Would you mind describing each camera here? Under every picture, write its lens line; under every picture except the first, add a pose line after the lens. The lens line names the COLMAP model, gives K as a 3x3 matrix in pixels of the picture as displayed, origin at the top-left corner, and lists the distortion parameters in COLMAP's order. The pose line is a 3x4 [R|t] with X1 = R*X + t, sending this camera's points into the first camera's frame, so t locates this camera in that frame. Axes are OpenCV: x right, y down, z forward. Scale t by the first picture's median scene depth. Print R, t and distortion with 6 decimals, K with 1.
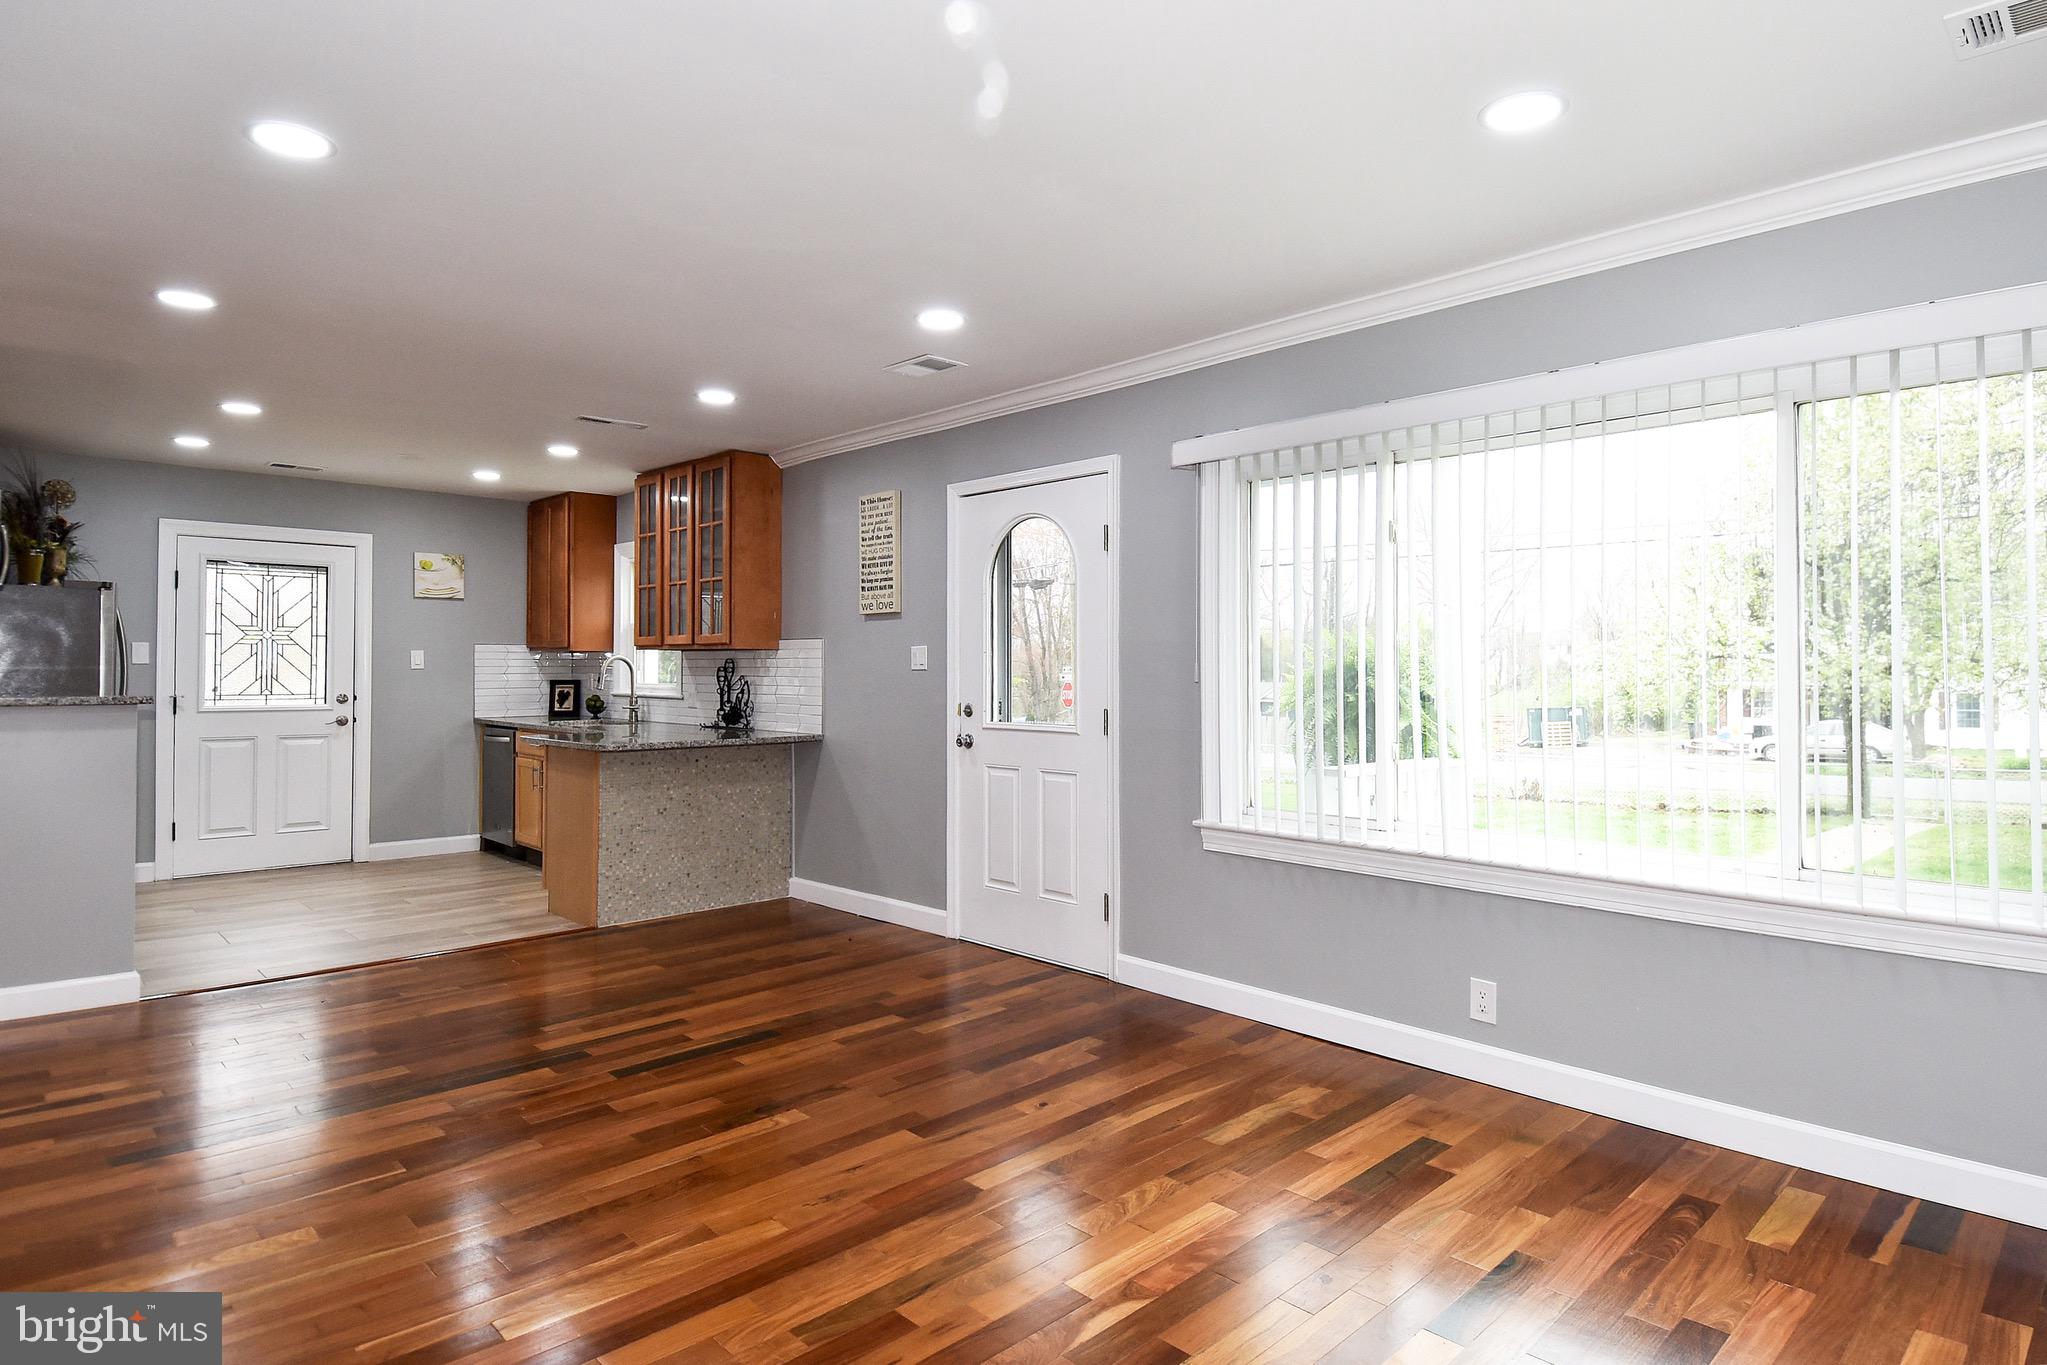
lens RADIAL K [[1101.3, 0, 1090.7], [0, 1101.3, 680.2], [0, 0, 1]] dist [0.002404, -0.022795]
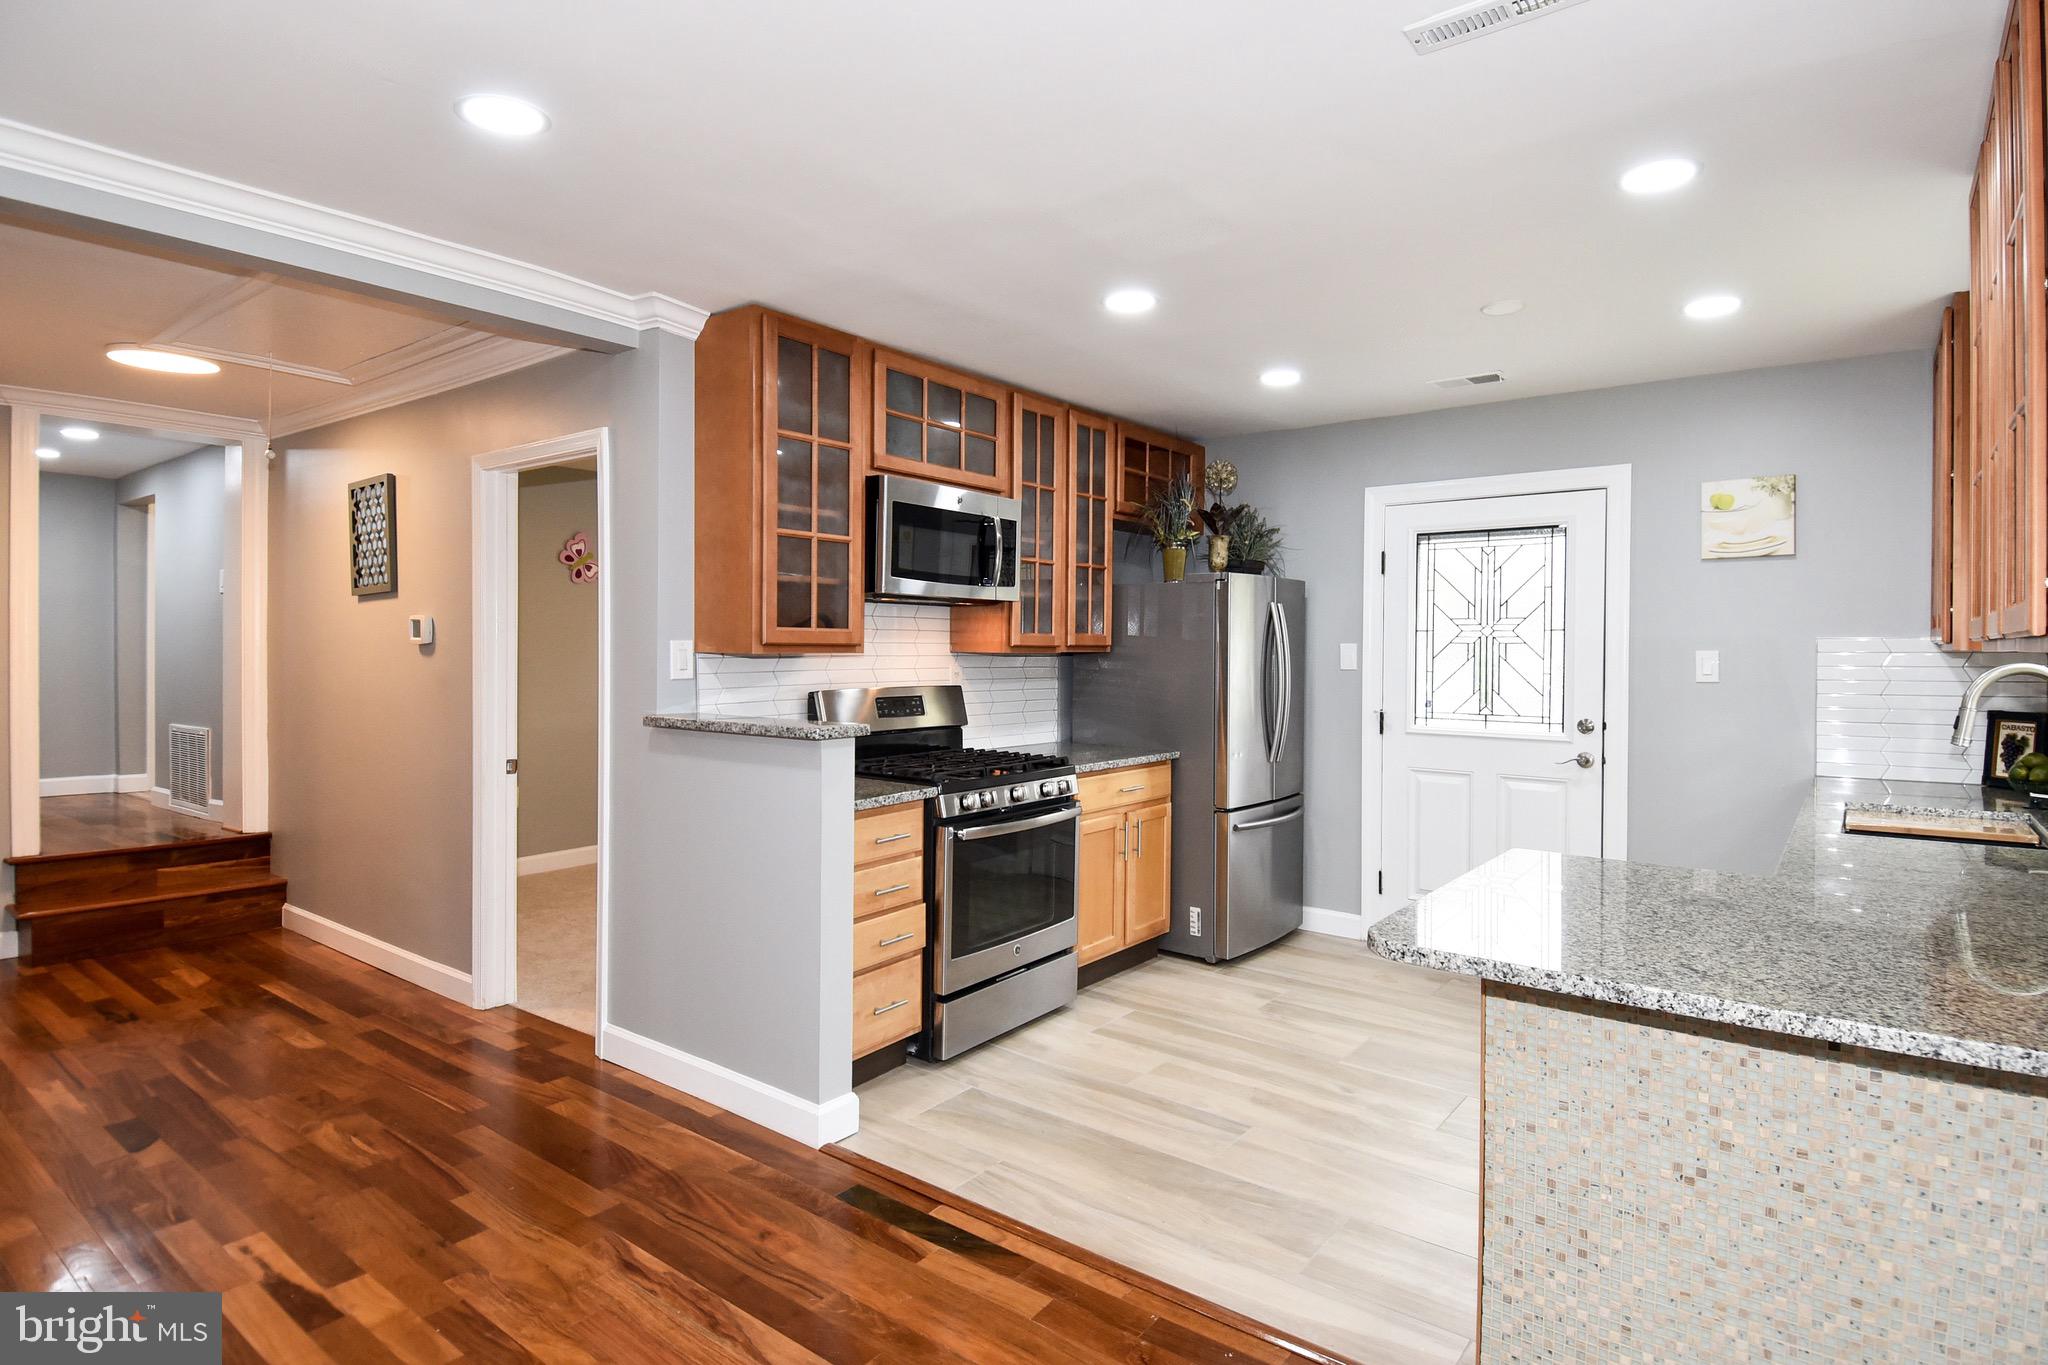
lens RADIAL K [[1083.1, 0, 1045.6], [0, 1083.1, 652.2], [0, 0, 1]] dist [0.055743, -0.057850]
pose [[0.114284, 0.000427, -0.993448, -0.083398], [-0.015333, 0.999882, -0.001335, -0.022245], [0.993330, 0.015385, 0.114277, 0.652241]]
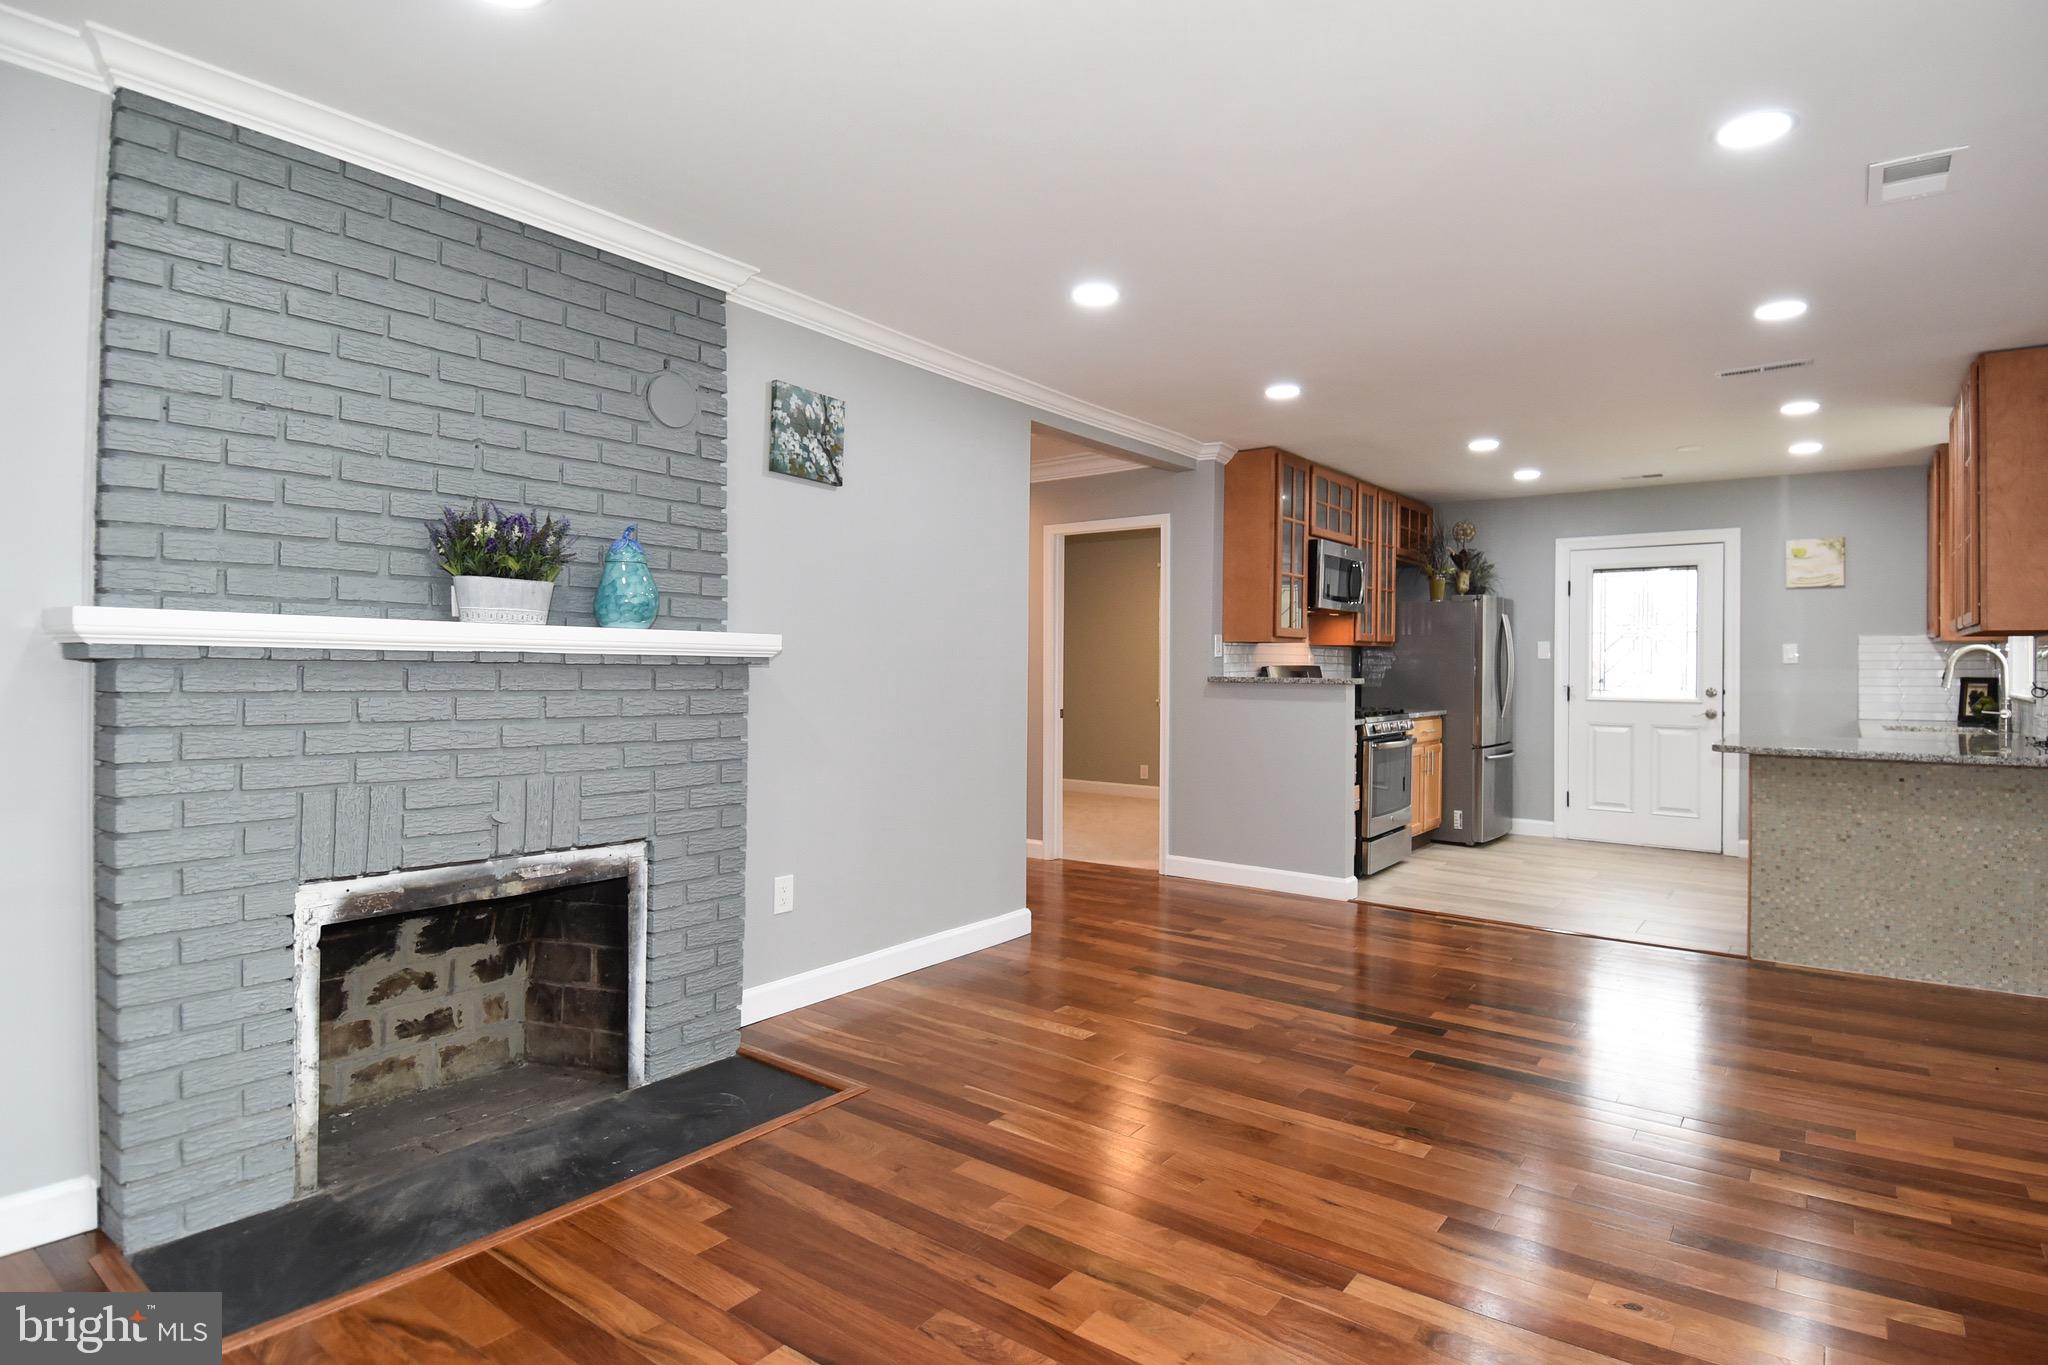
lens RADIAL K [[1083.1, 0, 1045.6], [0, 1083.1, 652.2], [0, 0, 1]] dist [0.055743, -0.057850]
pose [[0.125929, -0.013237, -0.991951, 0.272099], [-0.015903, 0.999756, -0.015360, 0.005390], [0.991912, 0.017709, 0.125688, 0.273537]]
